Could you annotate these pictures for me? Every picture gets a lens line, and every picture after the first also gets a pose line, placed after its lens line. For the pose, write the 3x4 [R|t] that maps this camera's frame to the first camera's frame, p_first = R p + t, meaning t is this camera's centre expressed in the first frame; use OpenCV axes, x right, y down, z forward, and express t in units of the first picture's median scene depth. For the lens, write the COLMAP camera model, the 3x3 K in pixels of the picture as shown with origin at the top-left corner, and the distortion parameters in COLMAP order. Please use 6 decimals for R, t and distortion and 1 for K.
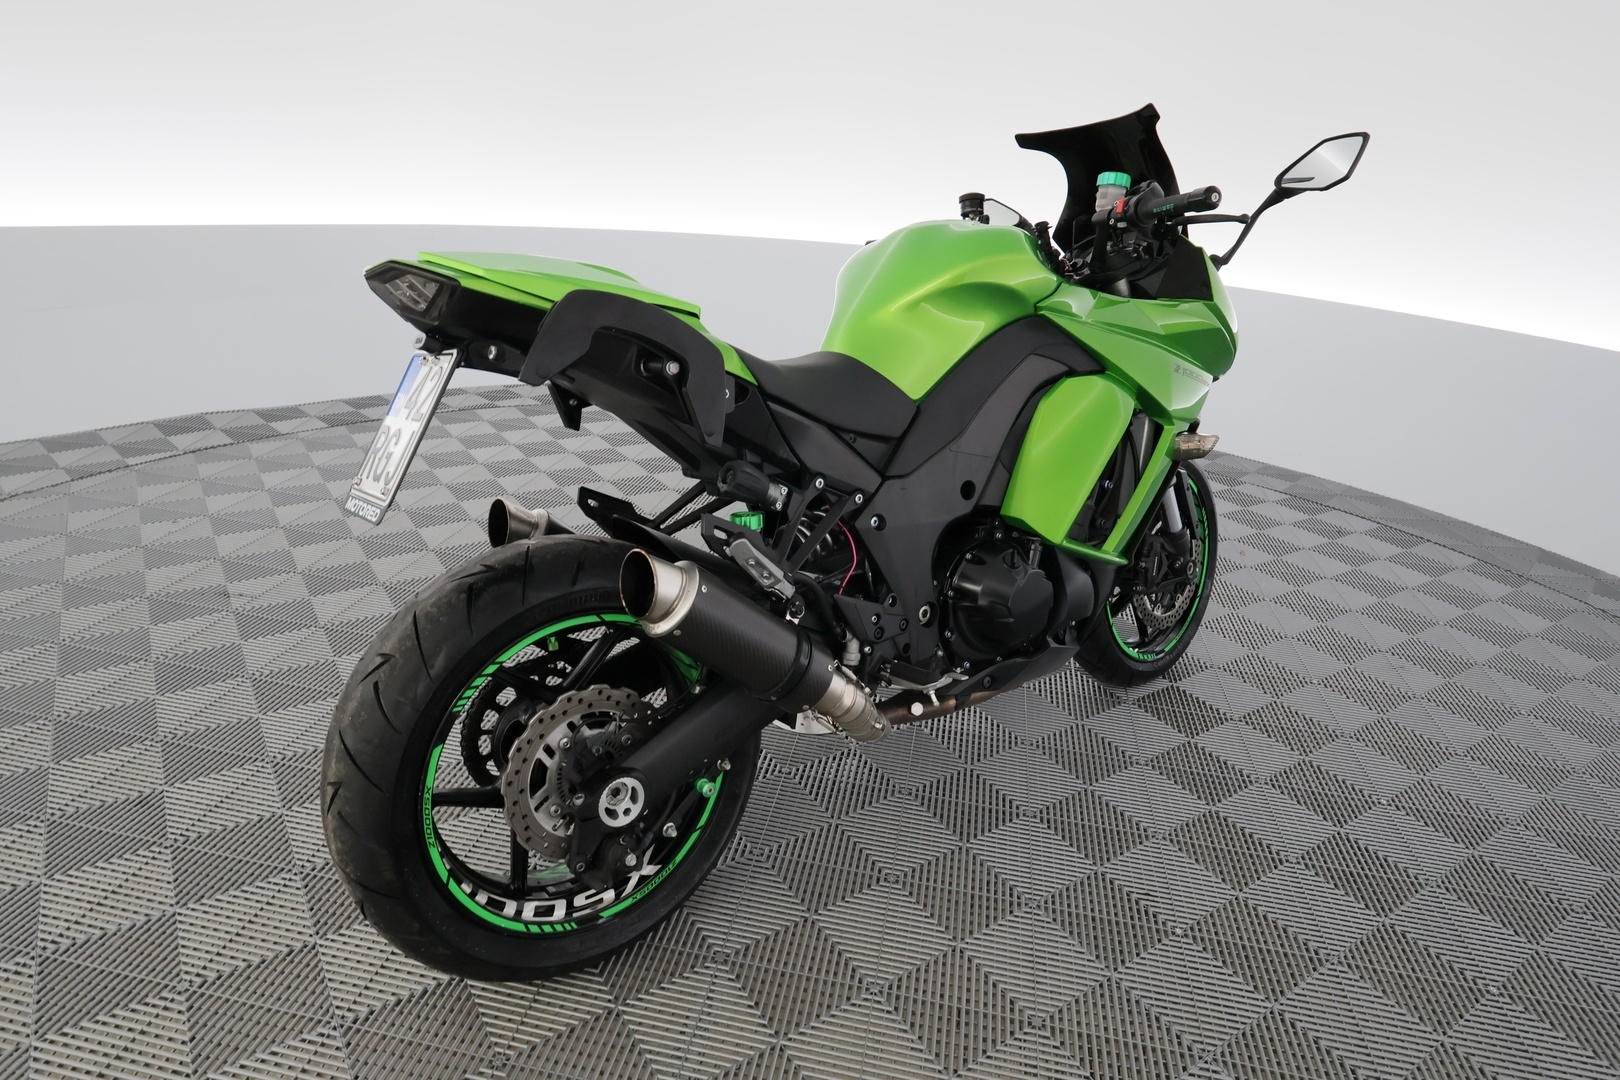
lens RADIAL K [[956.6, 0, 810.6], [0, 956.6, 521.4], [0, 0, 1]] dist [0.001593, 0.000855]
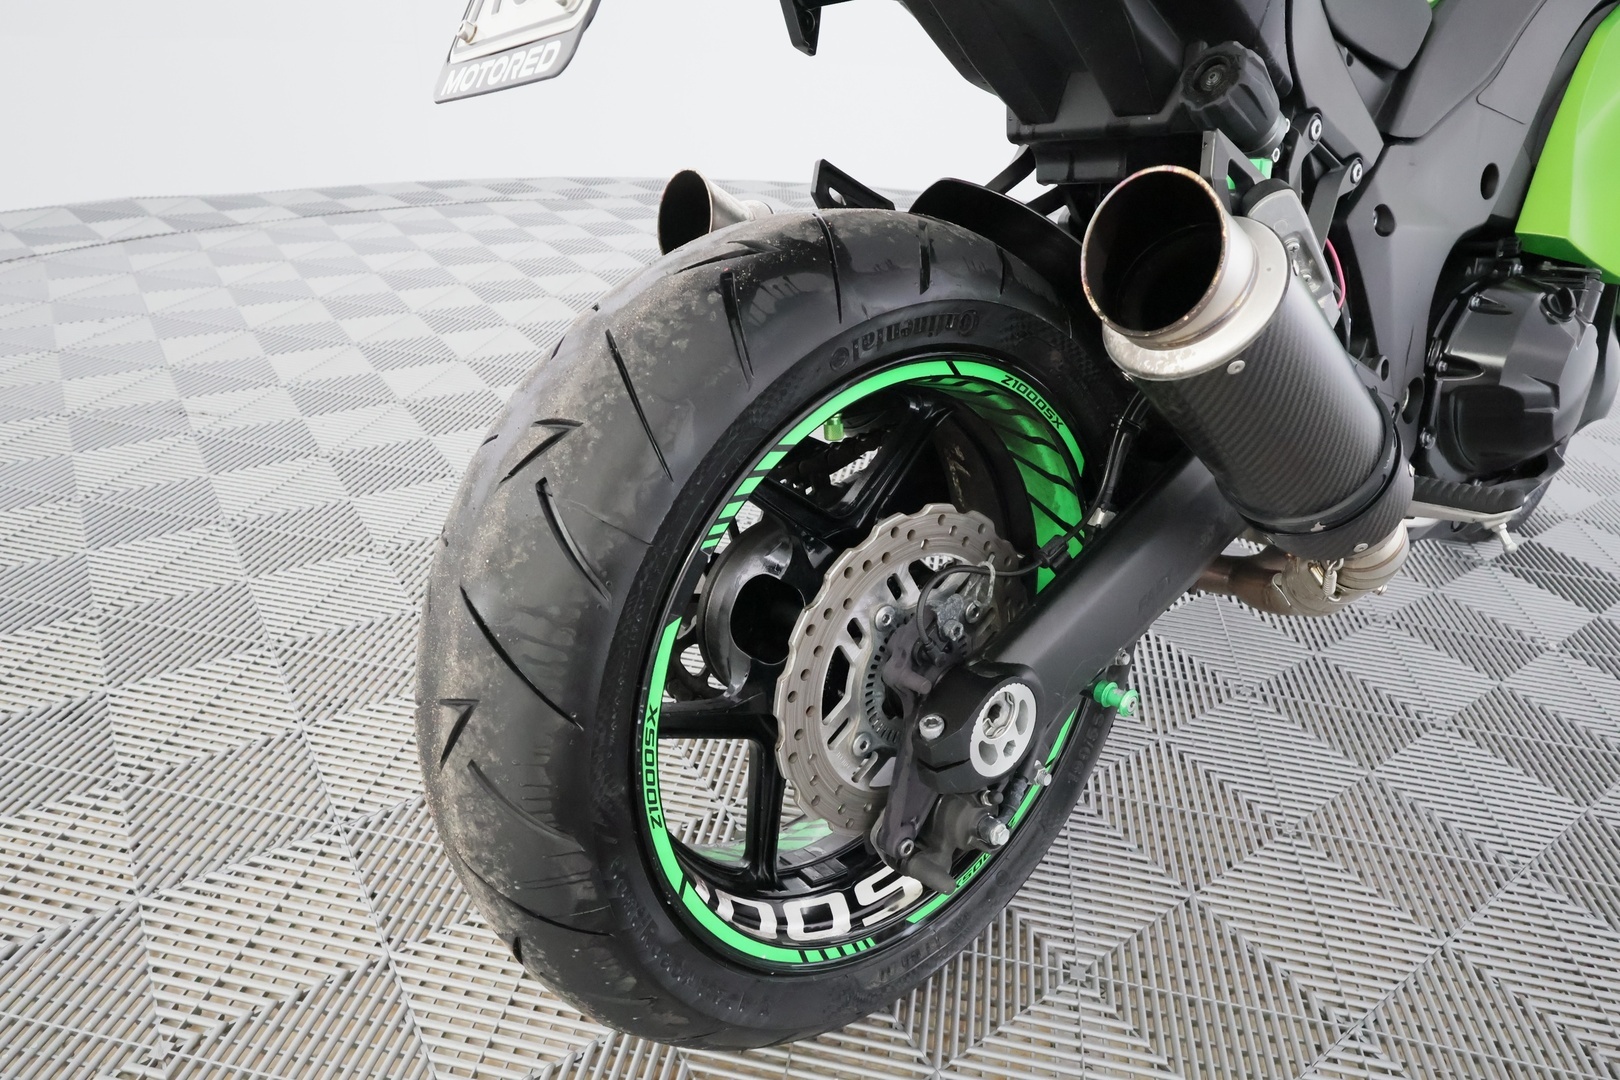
lens RADIAL K [[997.8, 0, 810.8], [0, 997.8, 525.0], [0, 0, 1]] dist [0.001114, 0.000121]
pose [[0.999873, 0.000691, 0.015917, -0.266882], [-0.002739, 0.991637, 0.129033, 0.101732], [-0.015695, -0.129060, 0.991513, 0.425102]]
